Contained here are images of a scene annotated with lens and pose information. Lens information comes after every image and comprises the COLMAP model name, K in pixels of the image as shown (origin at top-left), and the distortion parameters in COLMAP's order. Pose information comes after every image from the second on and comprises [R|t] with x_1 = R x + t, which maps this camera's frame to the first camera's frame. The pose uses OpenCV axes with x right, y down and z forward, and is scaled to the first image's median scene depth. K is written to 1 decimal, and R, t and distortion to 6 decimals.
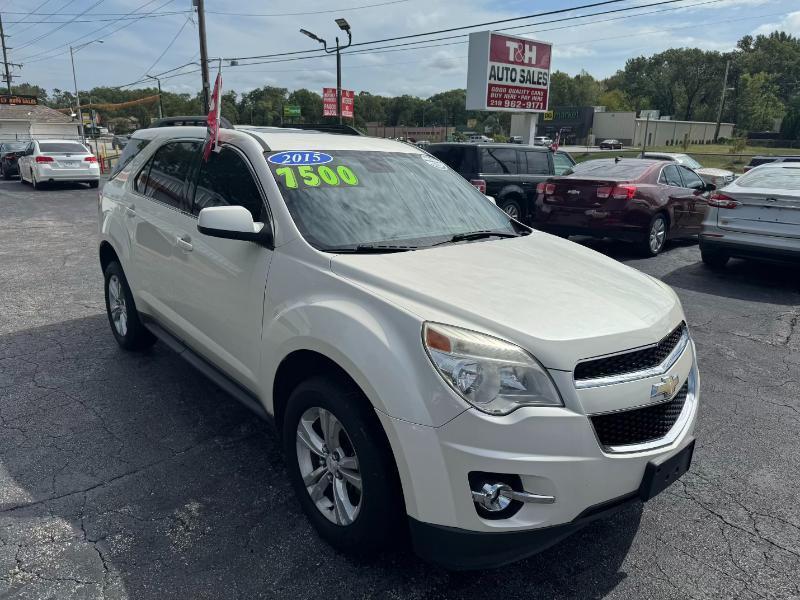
lens RADIAL K [[559.6, 0, 397.6], [0, 559.6, 300.1], [0, 0, 1]] dist [0.001051, -0.008020]
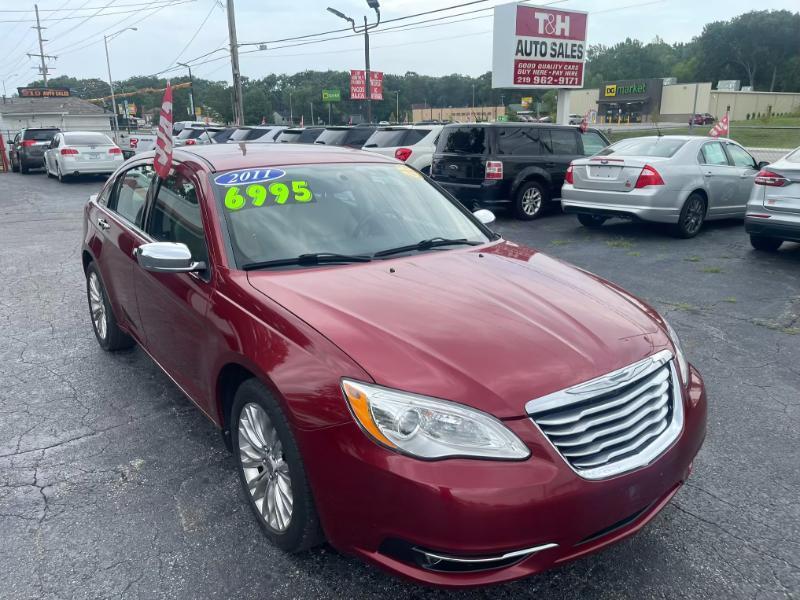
lens RADIAL K [[600.5, 0, 400.0], [0, 600.5, 300.0], [0, 0, 1]] dist [0.057072, -0.083484]
pose [[0.996190, -0.003724, -0.087129, 0.050552], [0.004170, 0.999979, 0.004941, 0.009541], [0.087109, -0.005285, 0.996185, -0.026744]]
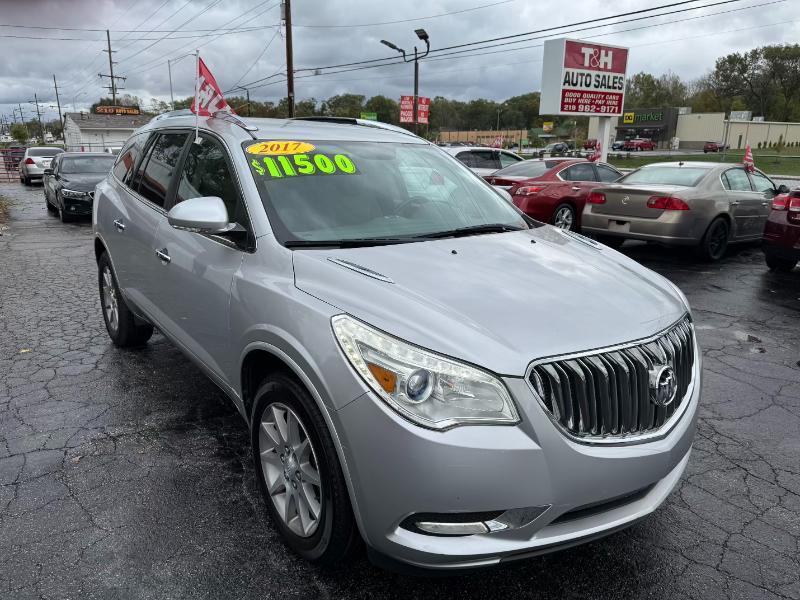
lens RADIAL K [[561.8, 0, 395.4], [0, 561.8, 300.8], [0, 0, 1]] dist [-0.000210, -0.004829]
pose [[0.991589, 0.027889, -0.126390, -0.000476], [-0.028815, 0.999570, -0.005504, 0.013743], [0.126182, 0.009099, 0.991965, -0.050297]]
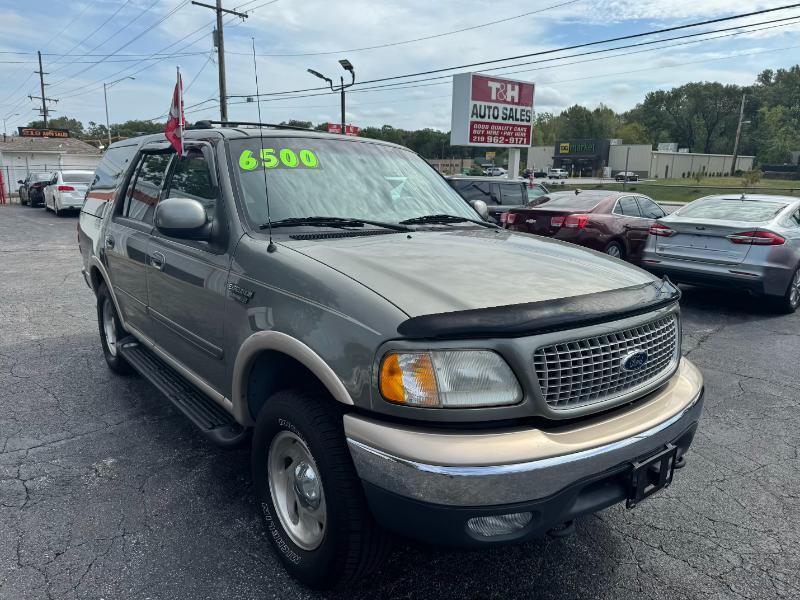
lens RADIAL K [[560.3, 0, 401.1], [0, 560.3, 302.7], [0, 0, 1]] dist [0.027578, -0.039251]
pose [[0.999108, 0.012438, -0.040361, 0.068289], [-0.014410, 0.998697, -0.048959, 0.012833], [0.039700, 0.049497, 0.997985, -0.052220]]
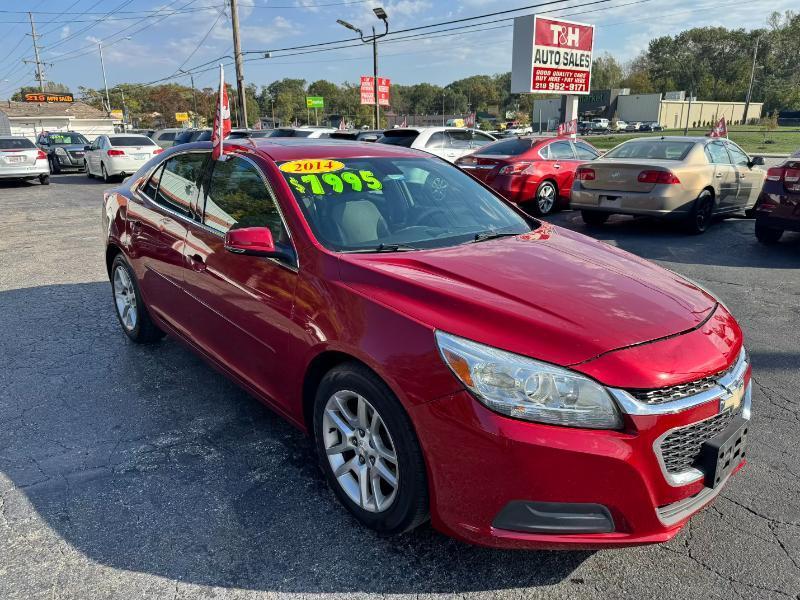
lens RADIAL K [[561.8, 0, 395.4], [0, 561.8, 300.8], [0, 0, 1]] dist [-0.000210, -0.004829]
pose [[0.999342, -0.015643, -0.032711, -0.055671], [0.016188, 0.999734, 0.016451, 0.016451], [0.032445, -0.016970, 0.999329, -0.034829]]
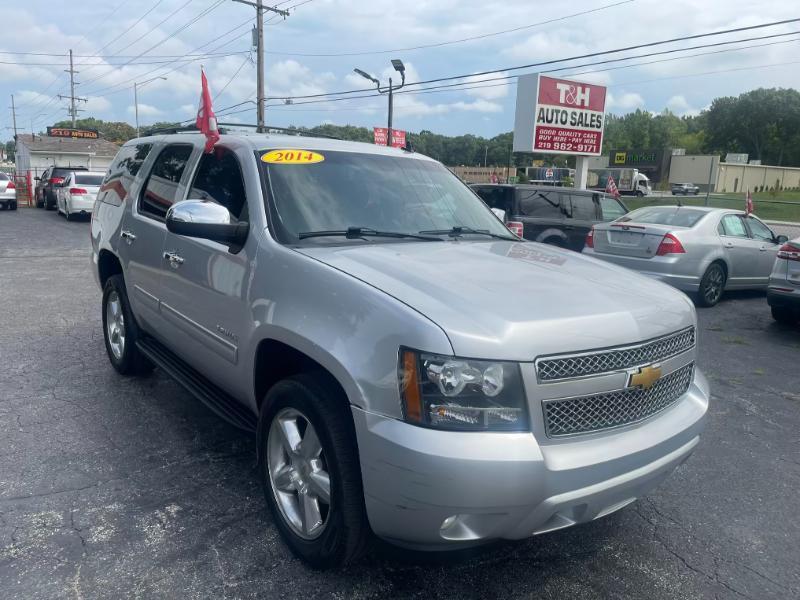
lens RADIAL K [[601.4, 0, 400.0], [0, 601.4, 300.0], [0, 0, 1]] dist [0.017685, -0.001590]
pose [[0.994718, 0.039686, -0.094659, 0.033273], [-0.047318, 0.995688, -0.079790, 0.007894], [0.091084, 0.083847, 0.992307, -0.030703]]
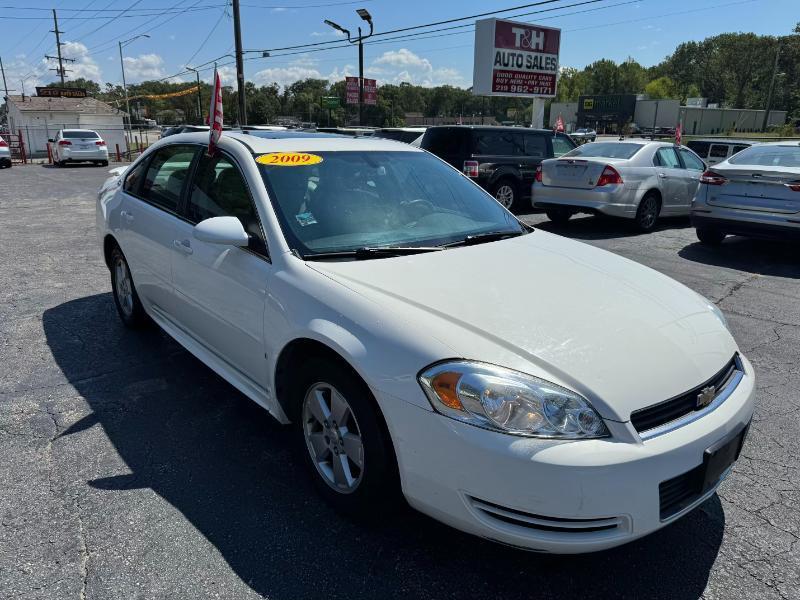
lens RADIAL K [[564.1, 0, 400.0], [0, 564.1, 300.0], [0, 0, 1]] dist [-0.003601, -0.002989]
pose [[0.997187, 0.016021, -0.073218, 0.064828], [-0.015207, 0.999816, 0.011655, 0.024885], [0.073391, -0.010509, 0.997248, -0.045372]]
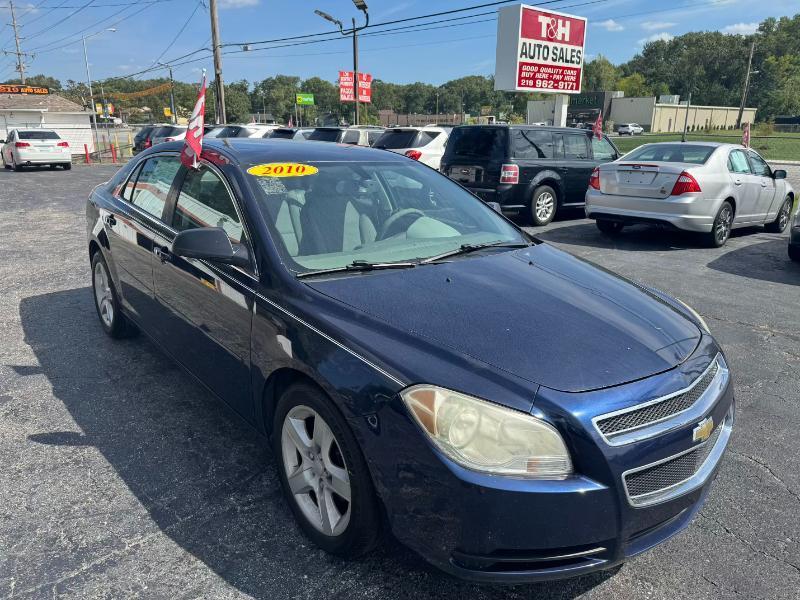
lens RADIAL K [[554.2, 0, 396.5], [0, 554.2, 299.7], [0, 0, 1]] dist [-0.001629, -0.006712]
pose [[0.999760, -0.001340, -0.021885, -0.019477], [0.001778, 0.999798, 0.020005, -0.009591], [0.021853, -0.020039, 0.999560, 0.060515]]
